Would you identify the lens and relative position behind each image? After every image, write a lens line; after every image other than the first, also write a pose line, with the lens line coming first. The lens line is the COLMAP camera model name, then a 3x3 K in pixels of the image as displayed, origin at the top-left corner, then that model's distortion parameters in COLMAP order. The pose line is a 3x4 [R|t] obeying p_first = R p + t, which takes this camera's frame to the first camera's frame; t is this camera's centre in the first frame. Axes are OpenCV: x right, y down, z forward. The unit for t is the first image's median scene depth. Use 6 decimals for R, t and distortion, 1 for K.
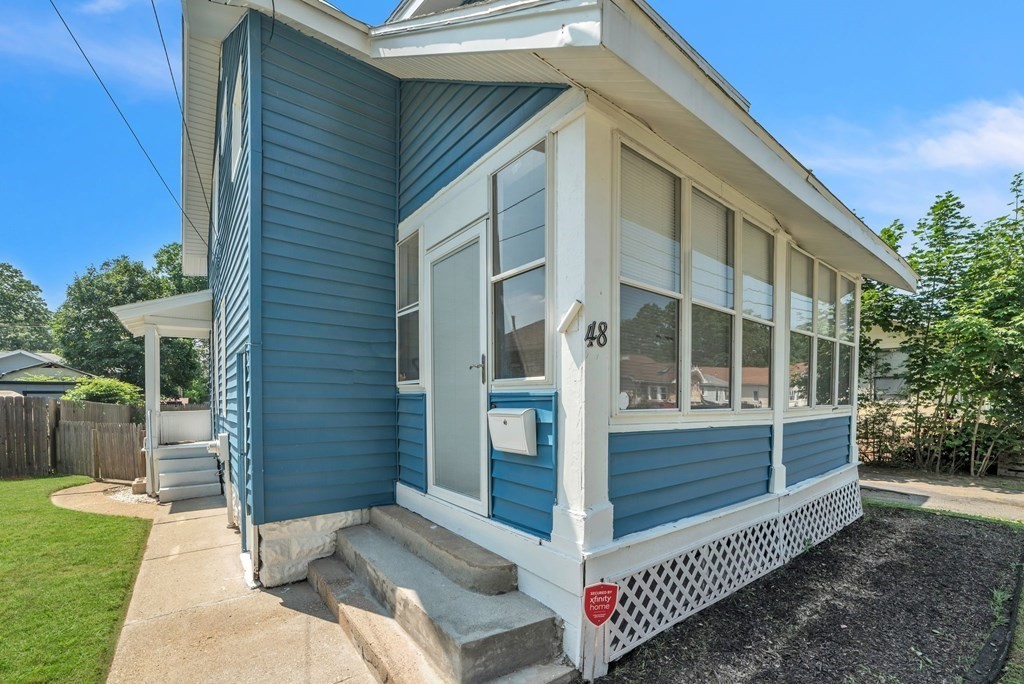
lens RADIAL K [[422.7, 0, 507.3], [0, 422.7, 414.3], [0, 0, 1]] dist [-0.017560, 0.000516]
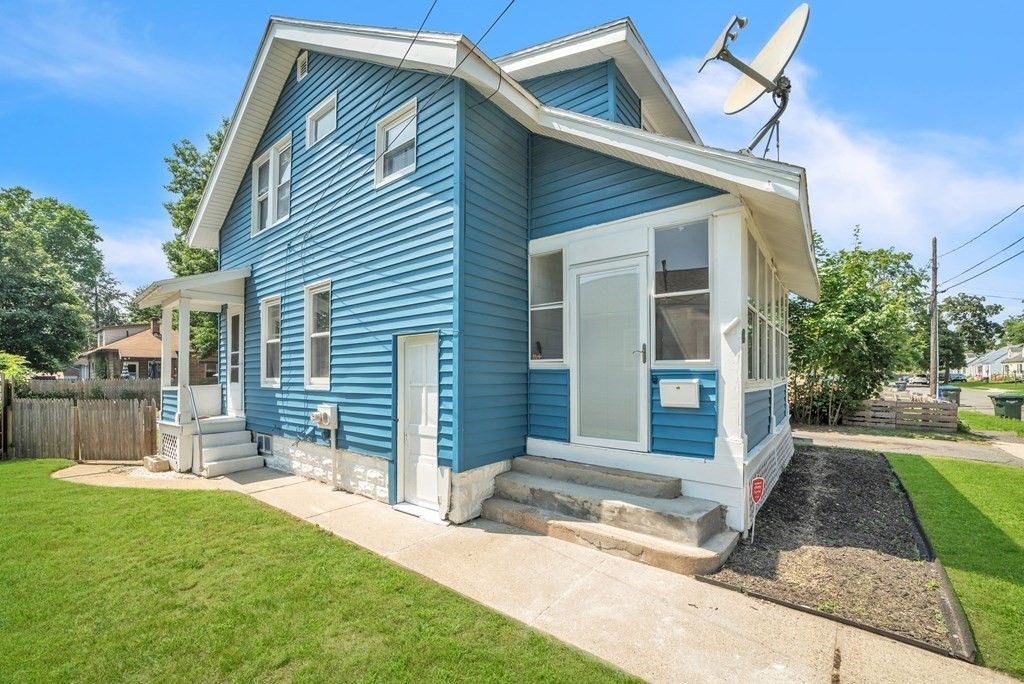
lens RADIAL K [[409.4, 0, 512.2], [0, 409.4, 374.3], [0, 0, 1]] dist [-0.016512, 0.000286]
pose [[0.968294, -0.001998, 0.249804, -0.687764], [0.010203, 0.999450, -0.031554, 0.007042], [-0.249603, 0.033103, 0.967782, -0.228527]]
